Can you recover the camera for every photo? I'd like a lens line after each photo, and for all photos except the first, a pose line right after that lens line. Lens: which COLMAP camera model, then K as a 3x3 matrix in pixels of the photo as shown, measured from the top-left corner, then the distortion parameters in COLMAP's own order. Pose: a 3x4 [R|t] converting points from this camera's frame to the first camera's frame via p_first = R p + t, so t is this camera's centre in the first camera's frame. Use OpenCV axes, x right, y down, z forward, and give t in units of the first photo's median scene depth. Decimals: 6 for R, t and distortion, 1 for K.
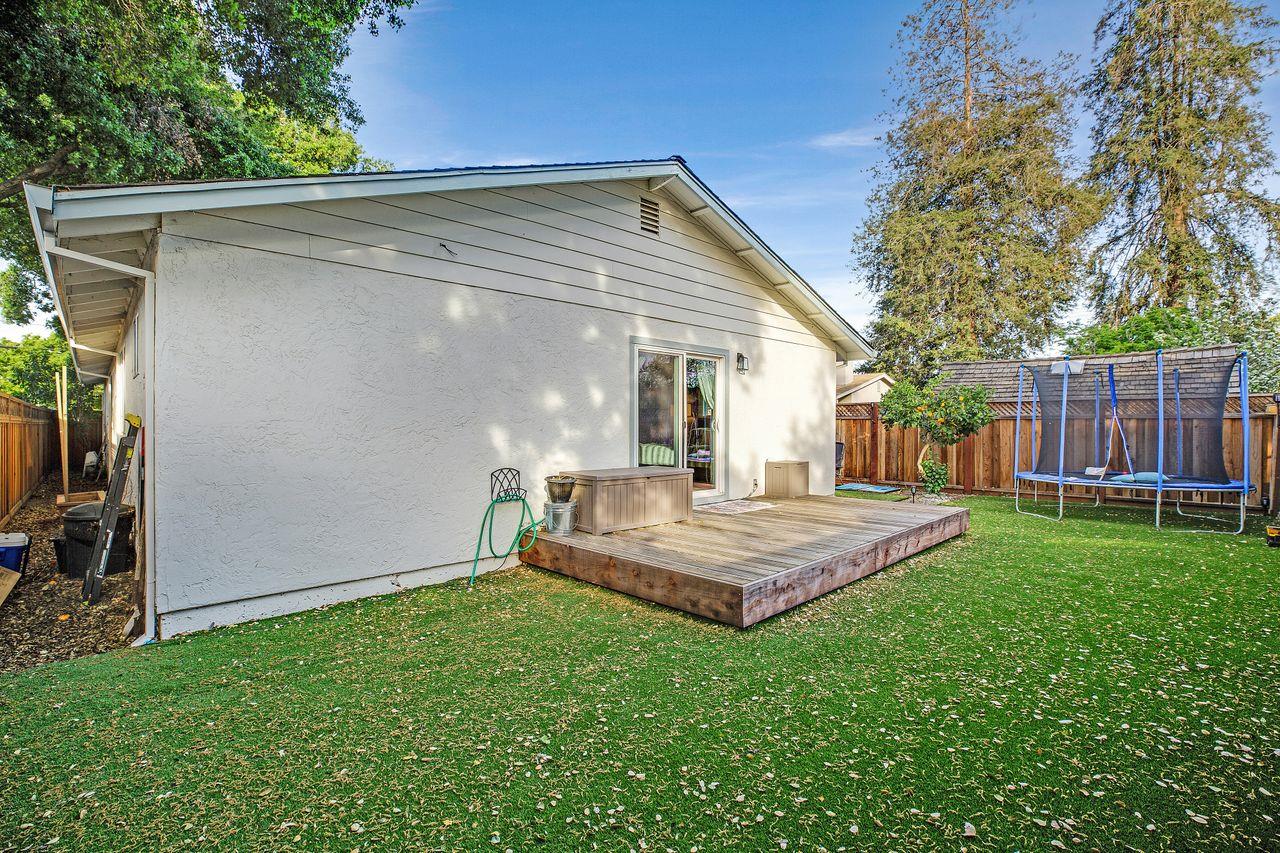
lens RADIAL K [[580.9, 0, 645.0], [0, 580.9, 424.8], [0, 0, 1]] dist [-0.049237, 0.011383]
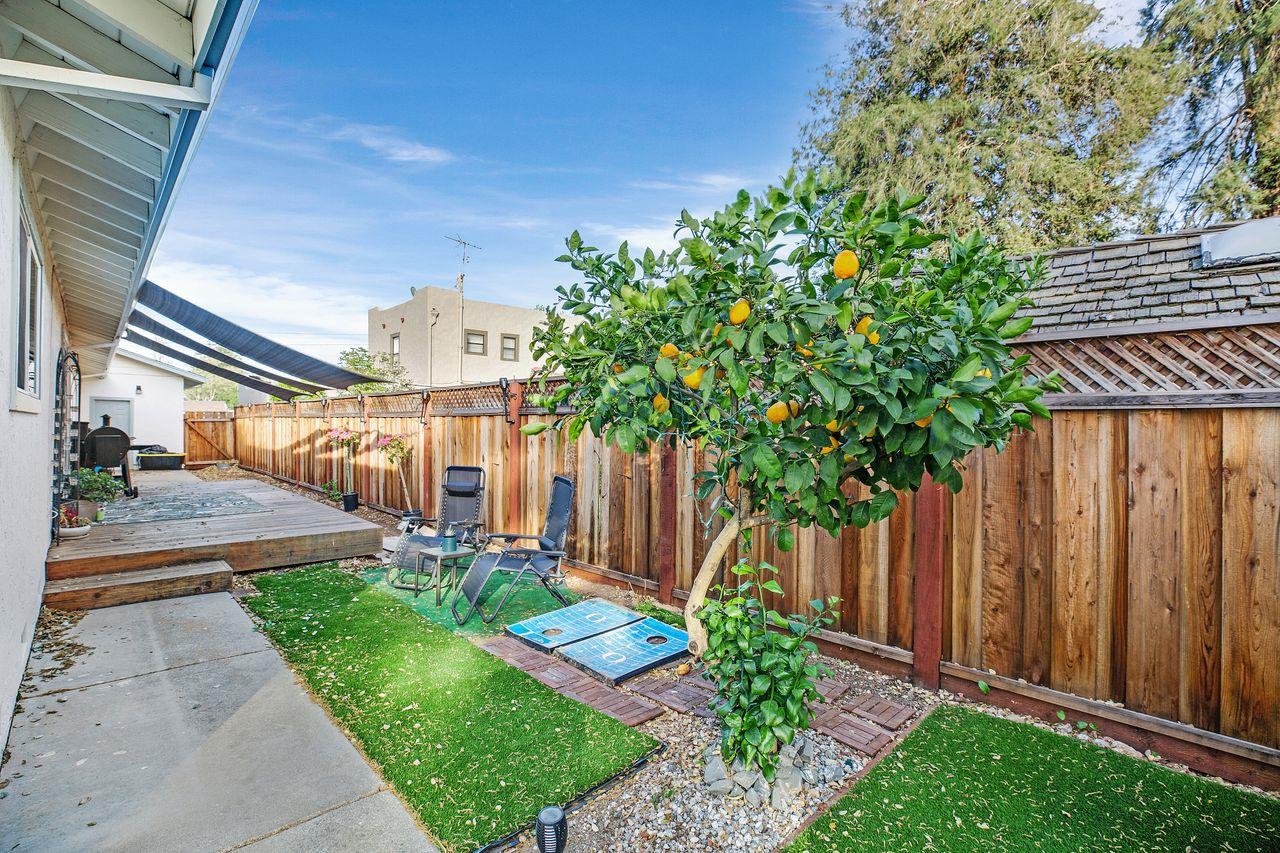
lens RADIAL K [[580.9, 0, 645.0], [0, 580.9, 424.8], [0, 0, 1]] dist [-0.049237, 0.011383]
pose [[0.999946, 0.006140, 0.008331, 0.376493], [-0.006098, 0.999969, -0.004977, -0.001182], [-0.008362, 0.004926, 0.999953, 0.642487]]
